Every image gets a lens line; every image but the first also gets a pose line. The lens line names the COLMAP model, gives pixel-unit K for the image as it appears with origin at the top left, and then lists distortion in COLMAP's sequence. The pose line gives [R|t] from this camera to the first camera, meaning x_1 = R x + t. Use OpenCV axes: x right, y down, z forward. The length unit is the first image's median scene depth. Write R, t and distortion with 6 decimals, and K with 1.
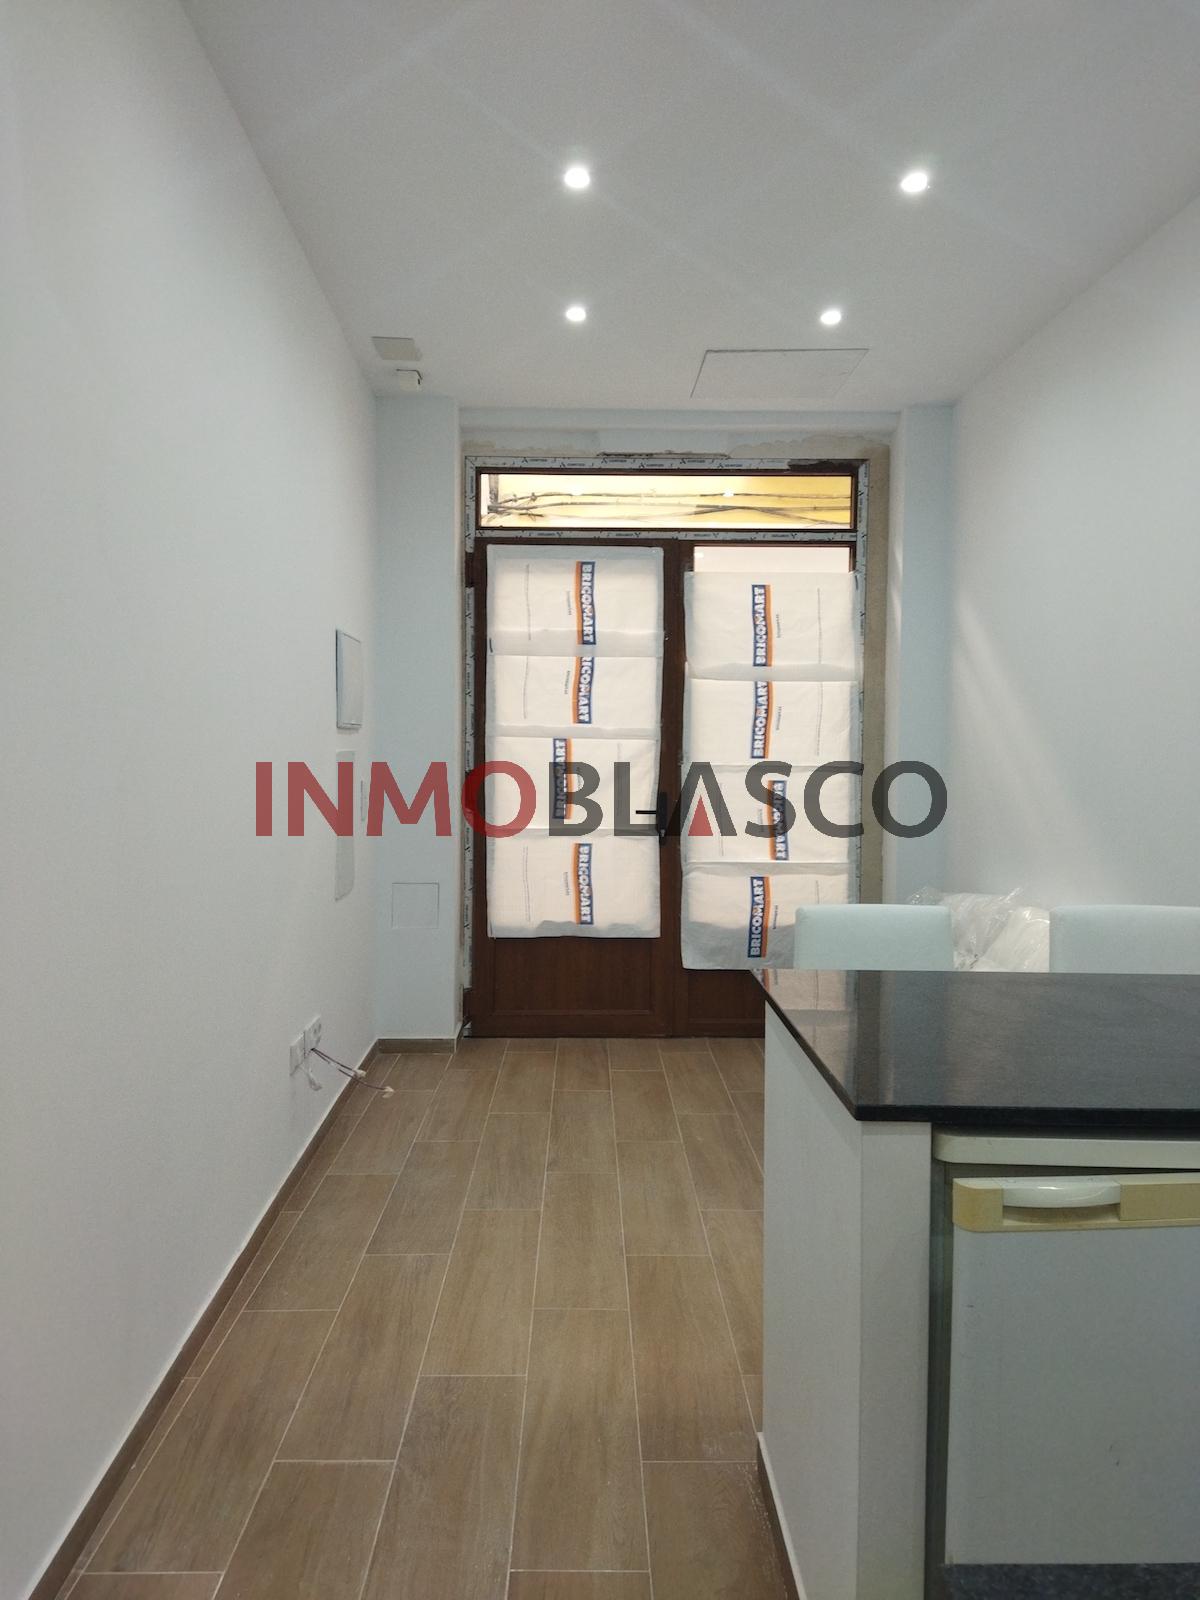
lens RADIAL K [[1177.4, 0, 588.8], [0, 1177.4, 790.8], [0, 0, 1]] dist [0.102090, -0.143521]
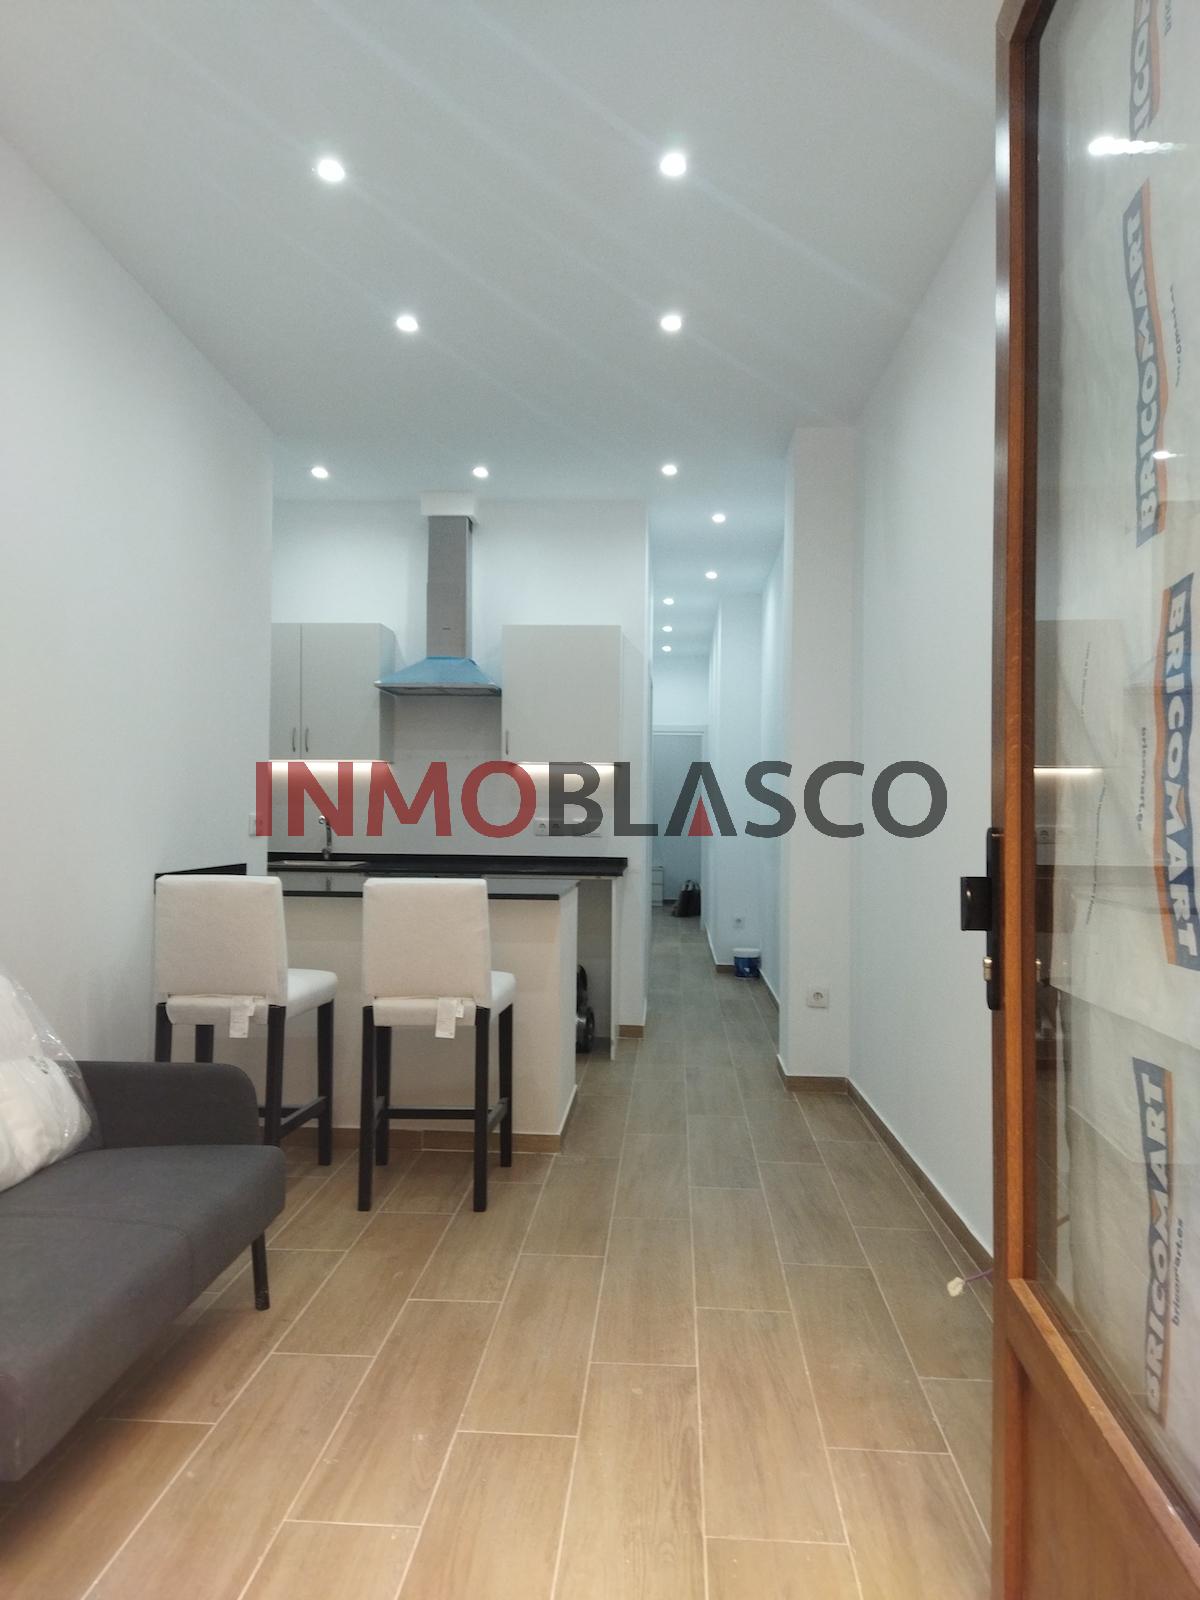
lens RADIAL K [[1177.4, 0, 588.8], [0, 1177.4, 790.8], [0, 0, 1]] dist [0.102090, -0.143521]
pose [[-0.996913, -0.012714, 0.077483, -0.017189], [-0.012623, 0.999919, 0.001664, -0.001637], [-0.077498, 0.000681, -0.996992, 1.228524]]
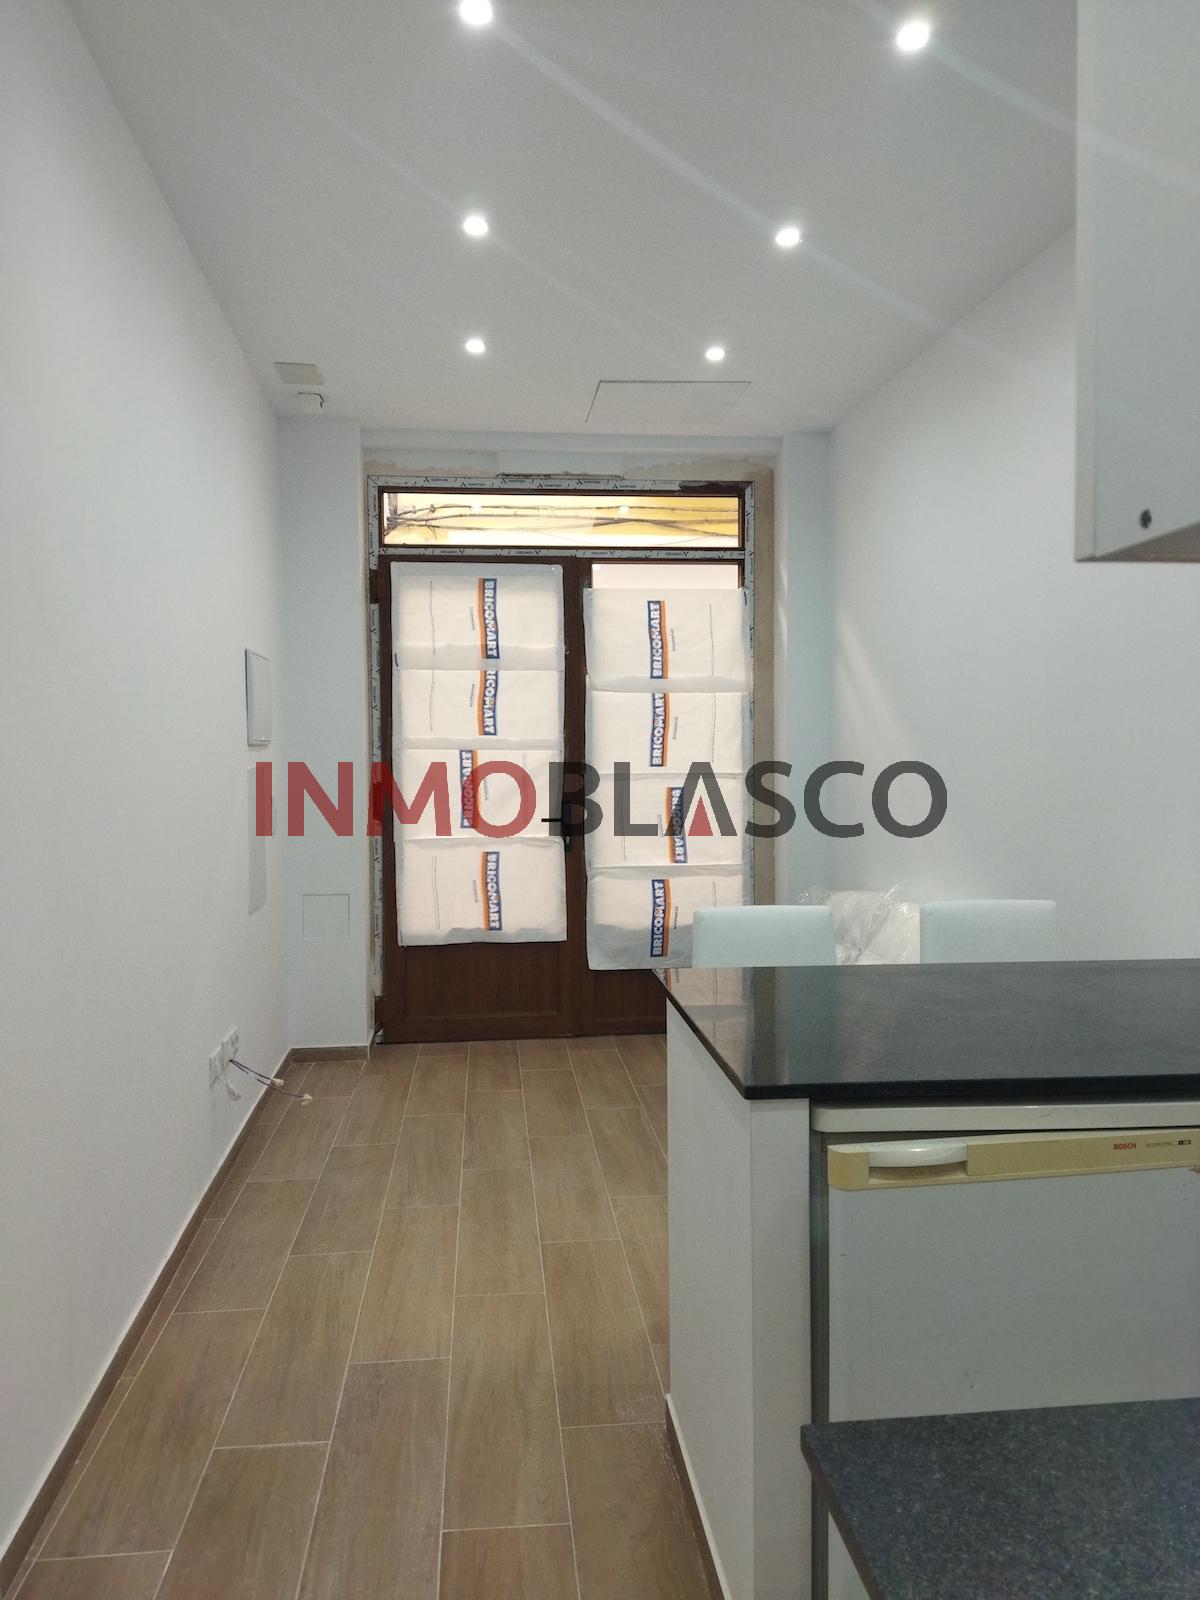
lens RADIAL K [[1177.4, 0, 588.8], [0, 1177.4, 790.8], [0, 0, 1]] dist [0.102090, -0.143521]
pose [[0.996311, -0.018187, 0.083863, -0.004690], [0.018286, 0.999833, -0.000413, -0.006588], [-0.083841, 0.001945, 0.996477, -0.036322]]
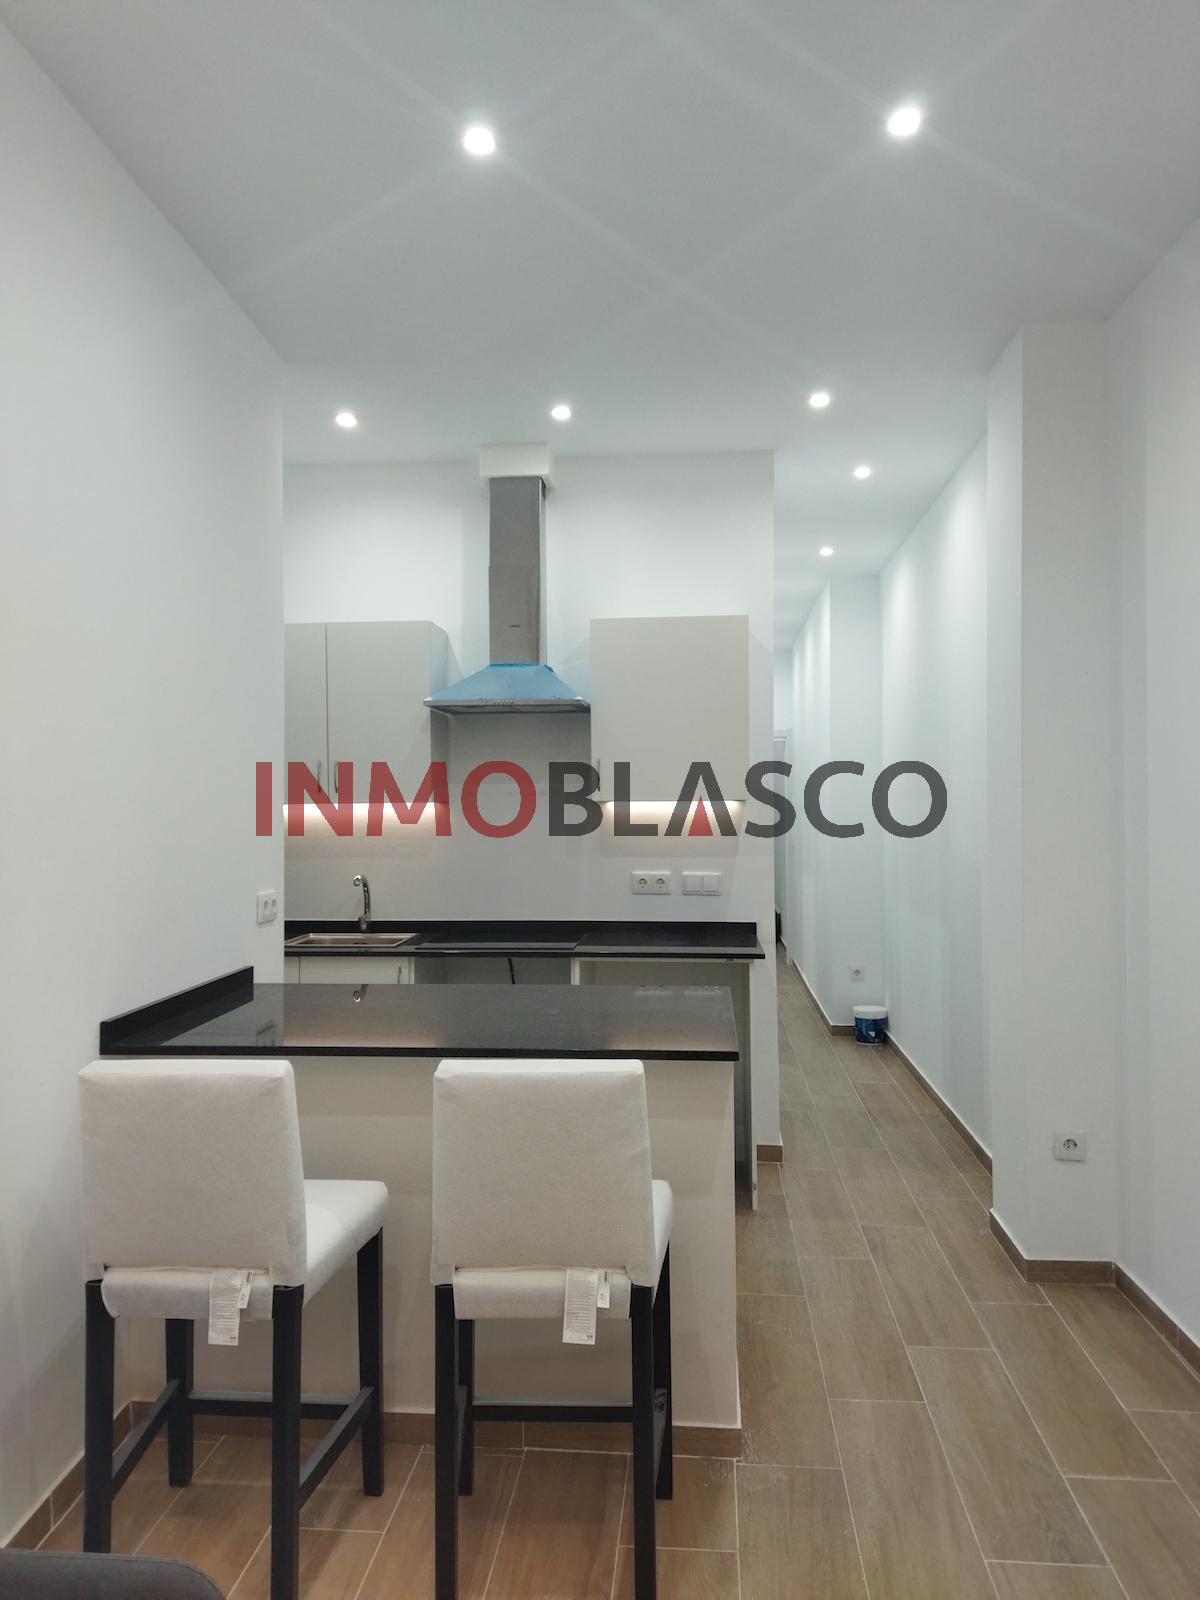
lens RADIAL K [[1165.7, 0, 569.7], [0, 1165.7, 801.4], [0, 0, 1]] dist [0.103369, -0.139152]
pose [[-0.993109, 0.000191, 0.117193, 0.073948], [0.002226, 0.999849, 0.017236, -0.042219], [-0.117172, 0.017378, -0.992960, 0.938301]]
